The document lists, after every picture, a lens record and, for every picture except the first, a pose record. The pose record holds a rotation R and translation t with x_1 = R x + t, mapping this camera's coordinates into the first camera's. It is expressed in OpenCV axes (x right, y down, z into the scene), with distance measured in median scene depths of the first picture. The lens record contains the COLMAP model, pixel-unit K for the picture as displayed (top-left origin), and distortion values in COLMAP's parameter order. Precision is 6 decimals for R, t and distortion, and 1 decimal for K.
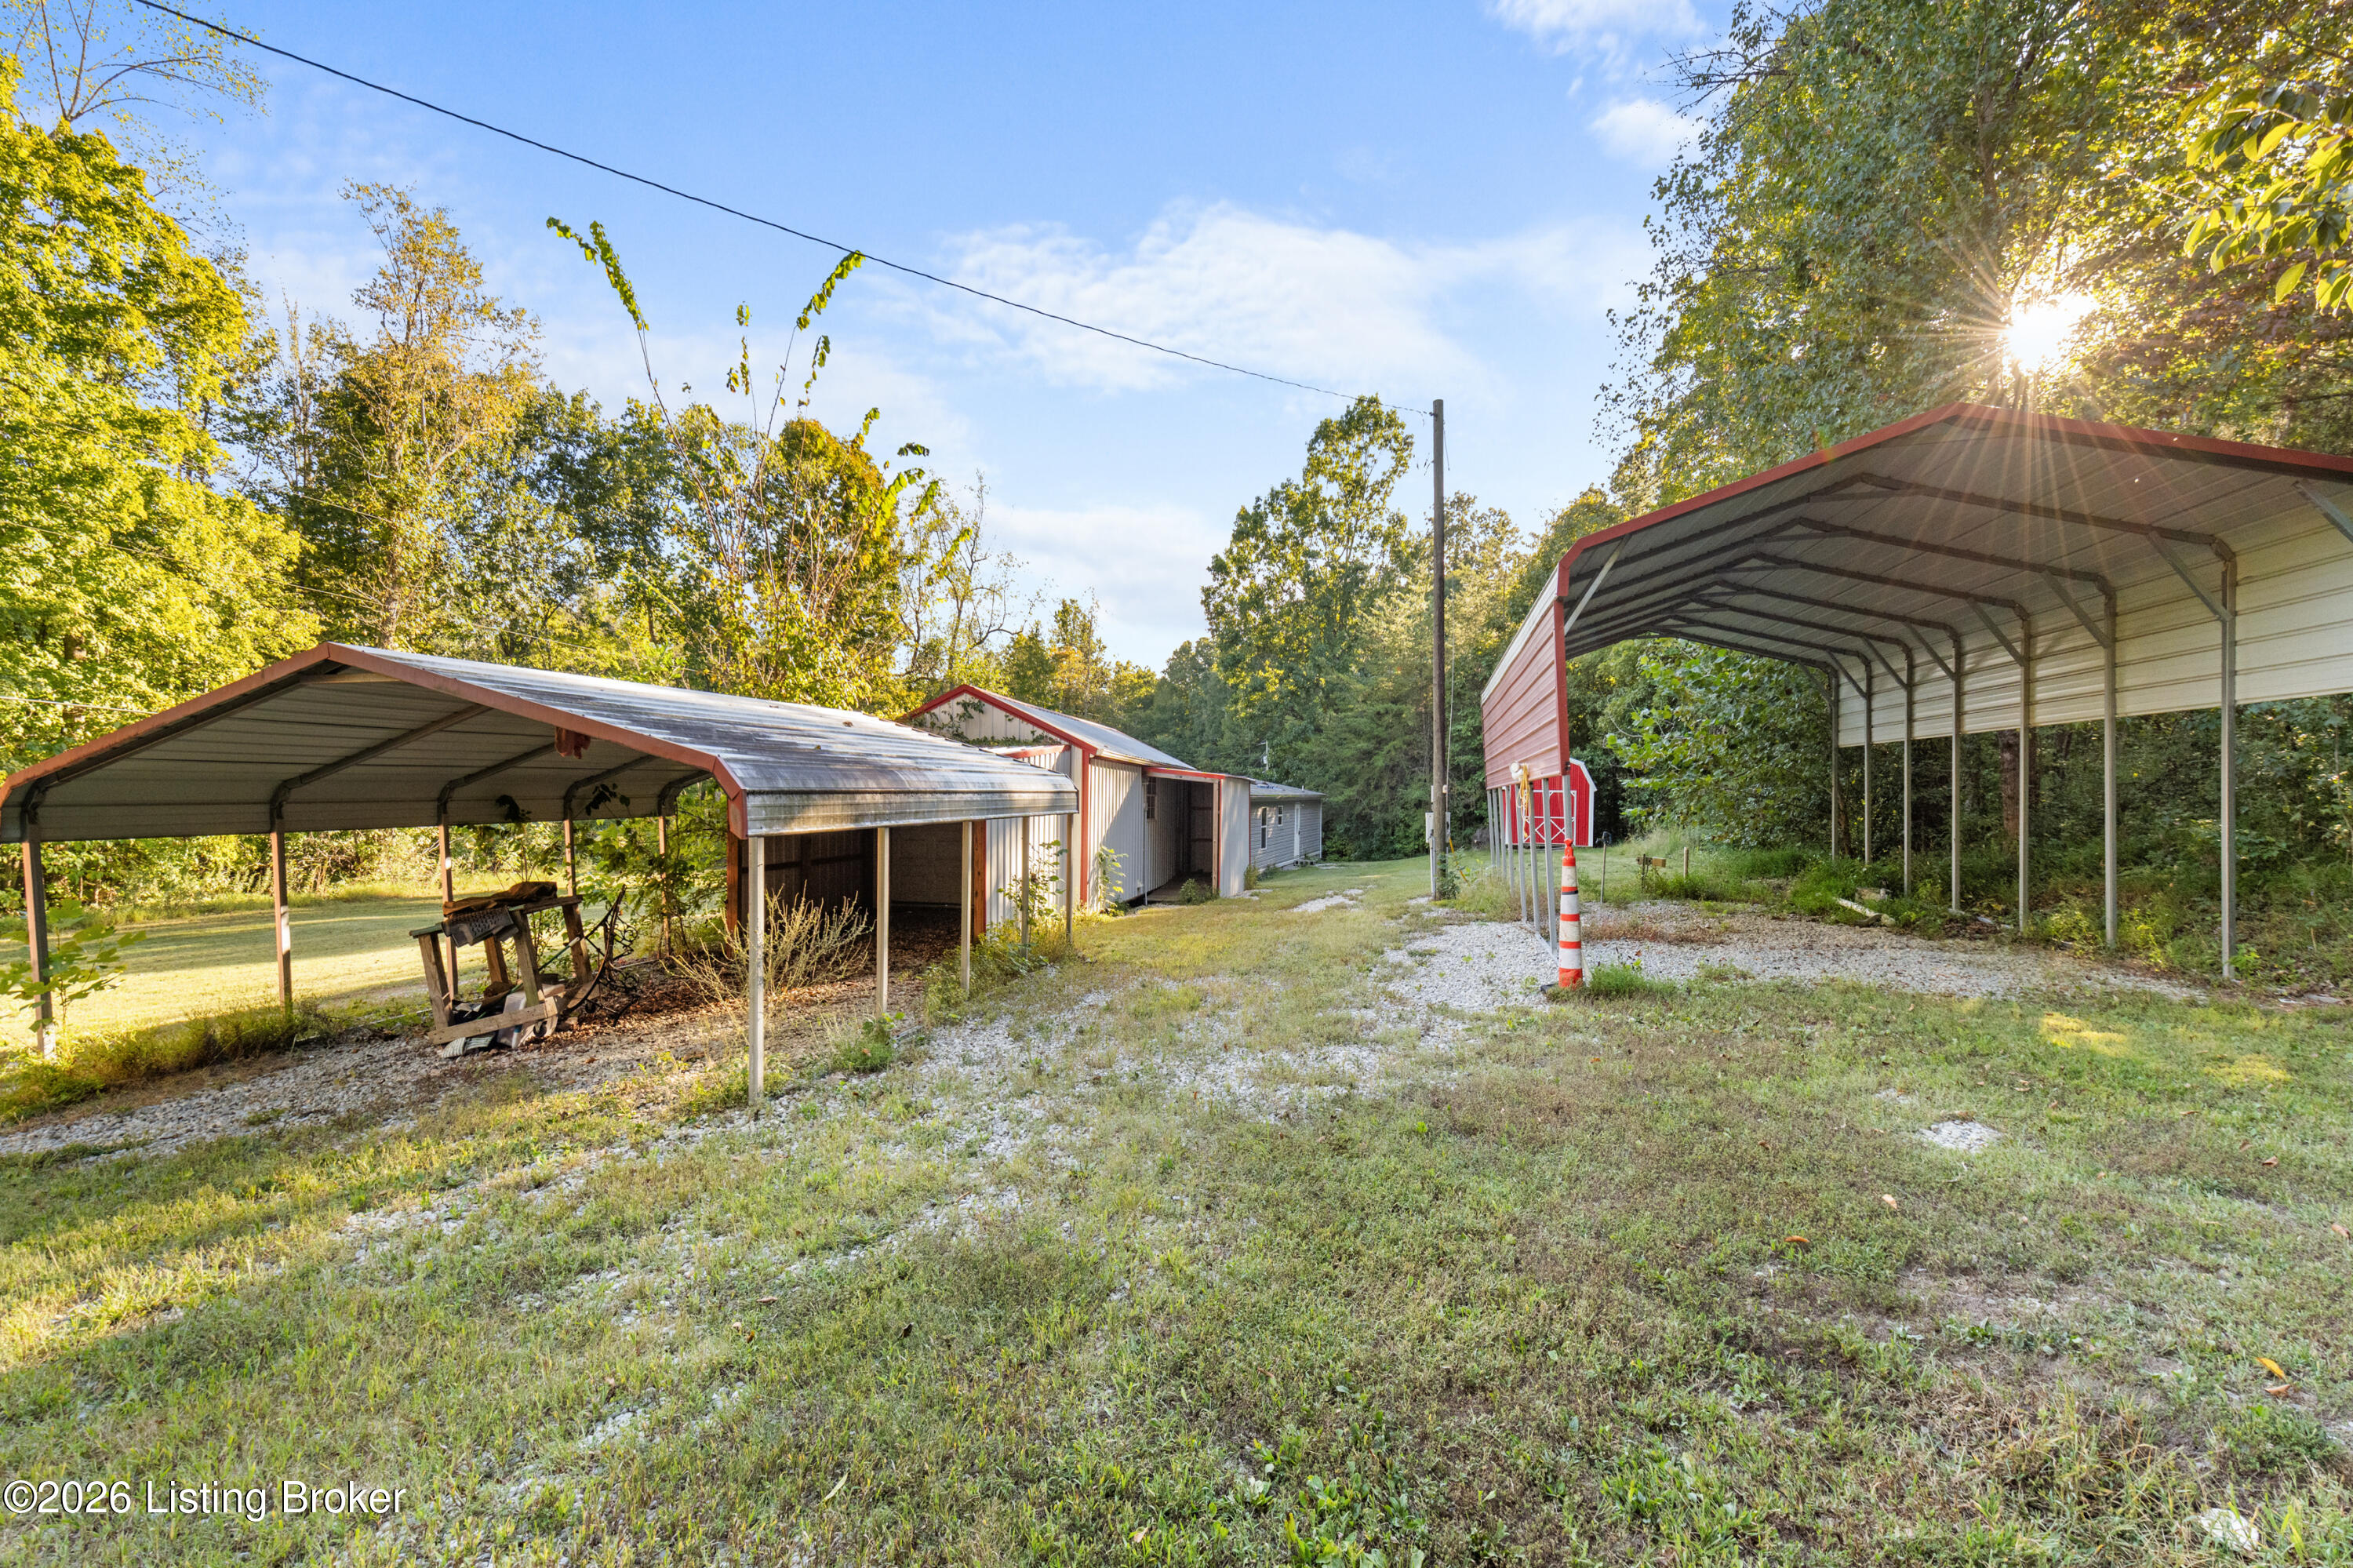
lens RADIAL K [[942.8, 0, 1176.6], [0, 942.8, 817.2], [0, 0, 1]] dist [0.016983, -0.000102]
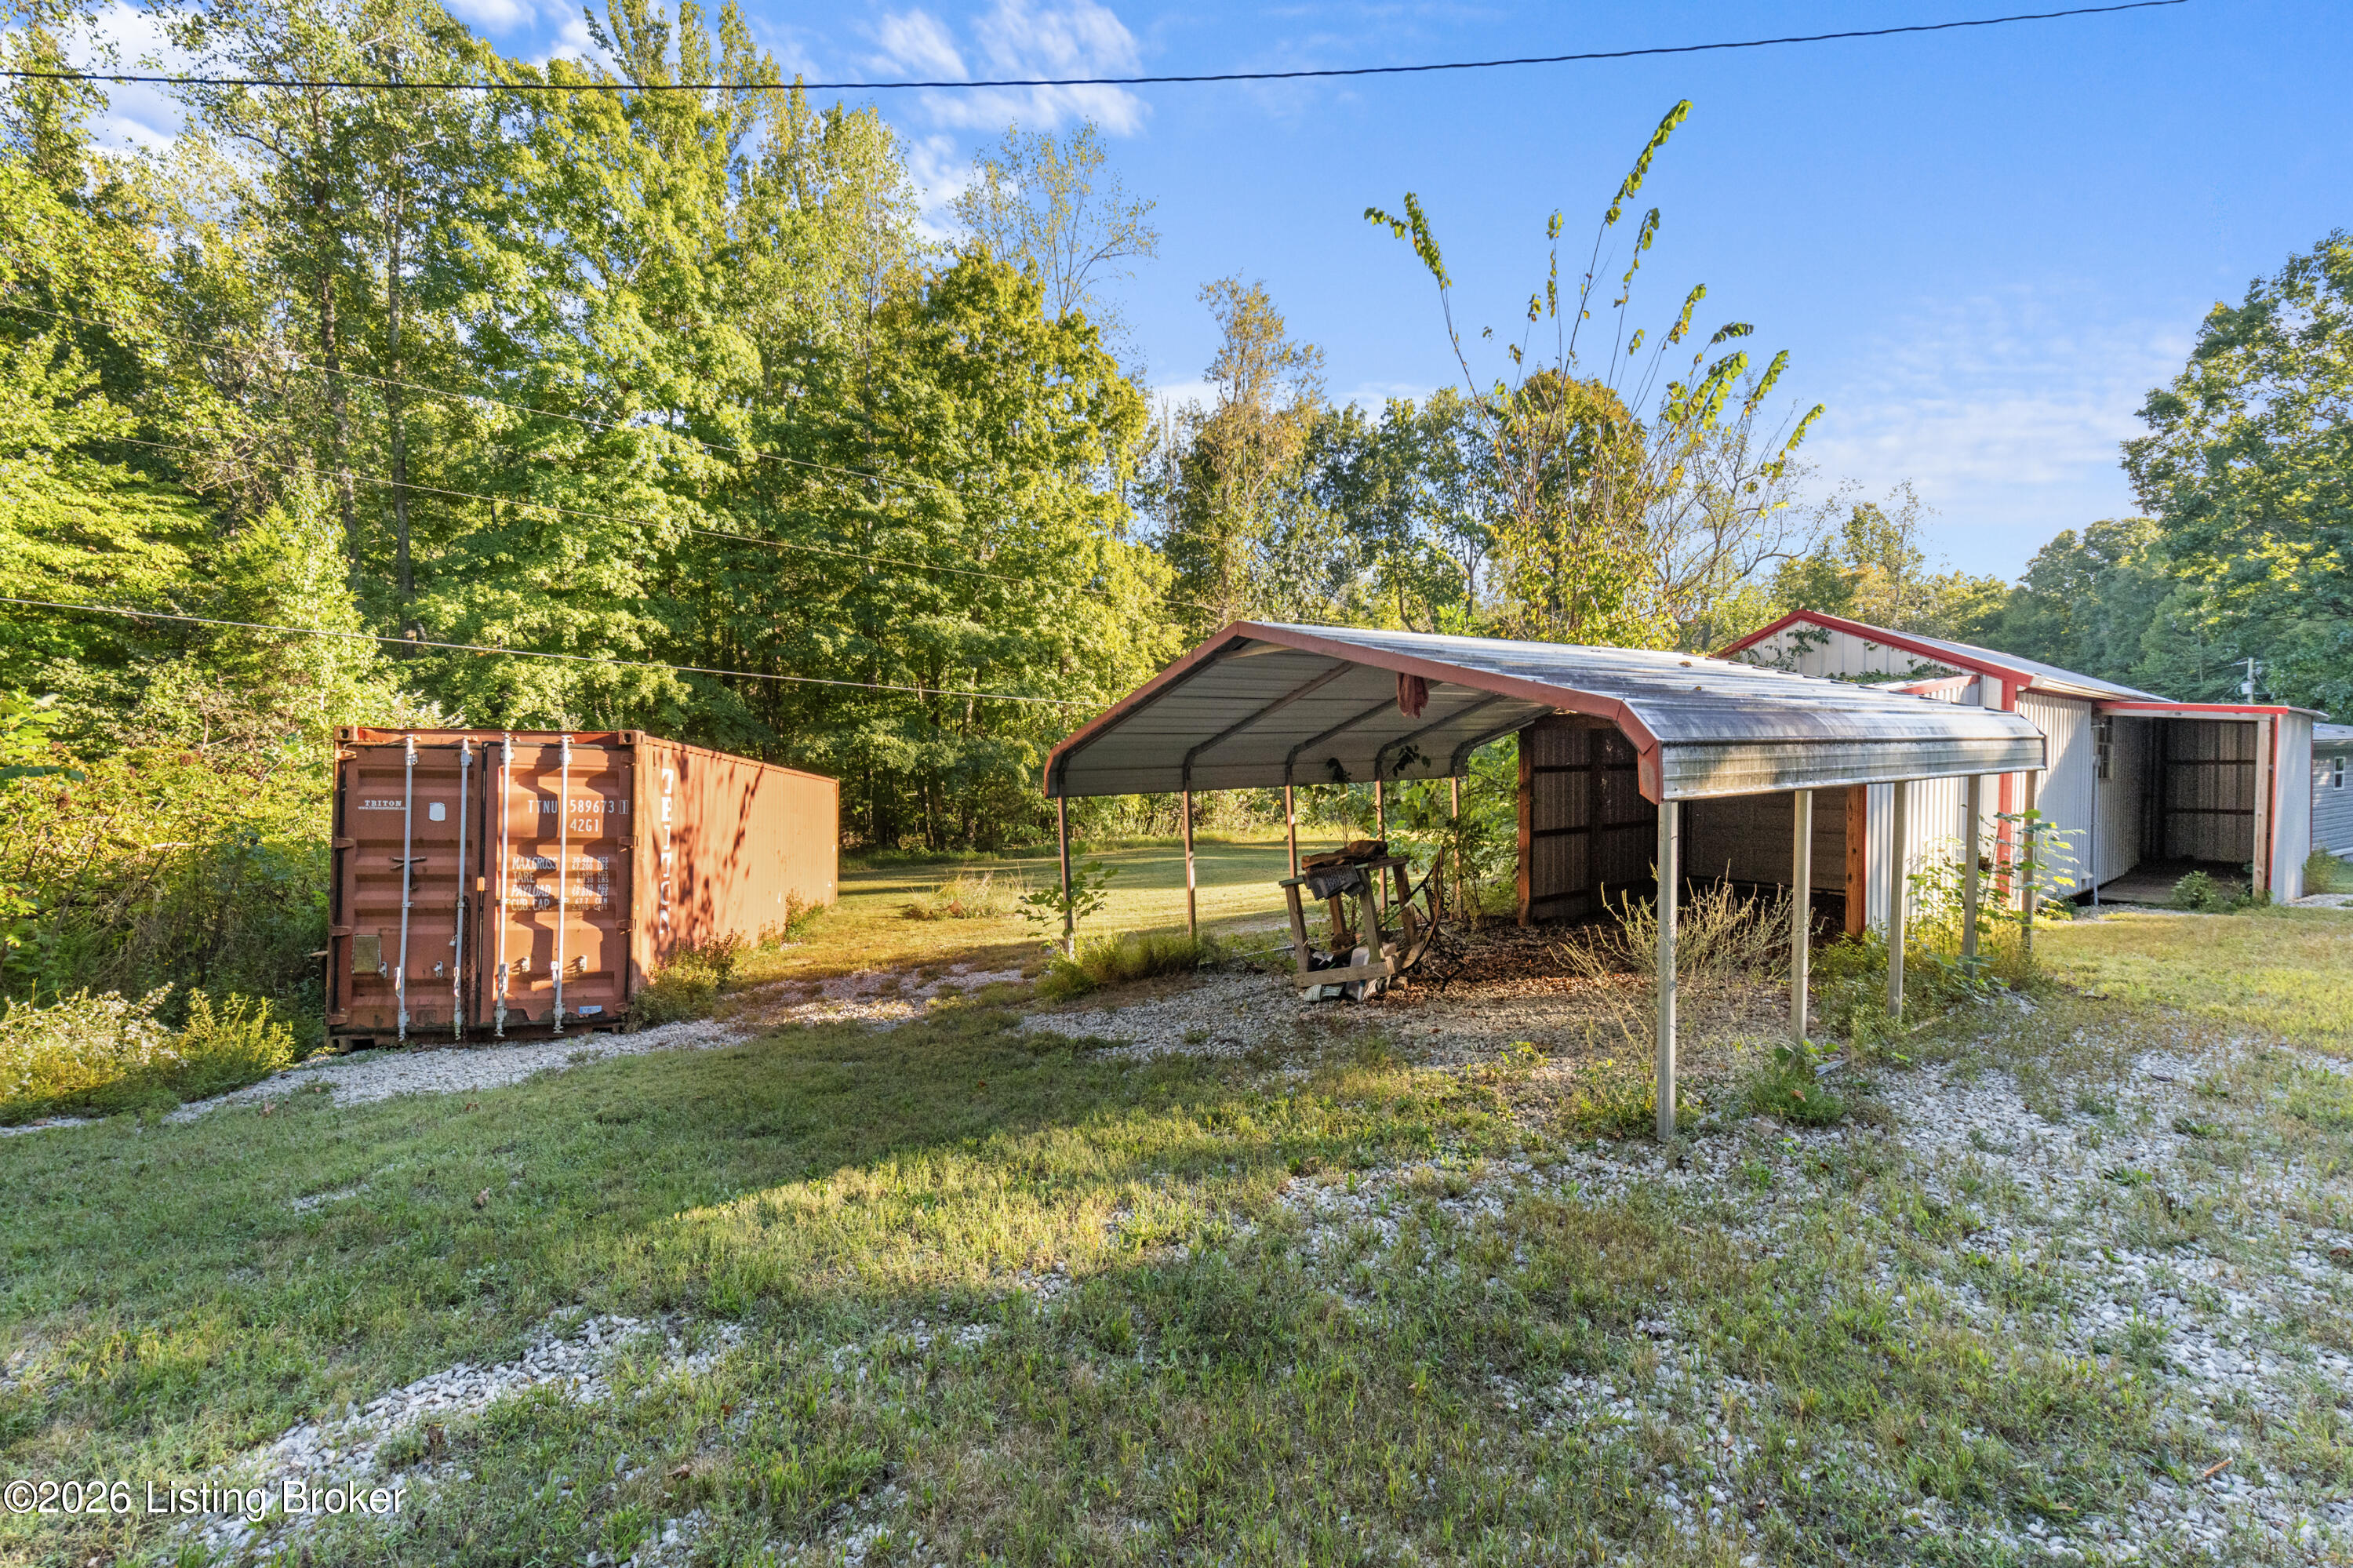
lens RADIAL K [[942.8, 0, 1177.6], [0, 942.8, 786.8], [0, 0, 1]] dist [0.016983, -0.000102]
pose [[0.746234, 0.003186, -0.665676, -0.100023], [0.002686, 0.999966, 0.007798, 0.000790], [0.665679, -0.007607, 0.746200, 0.064918]]
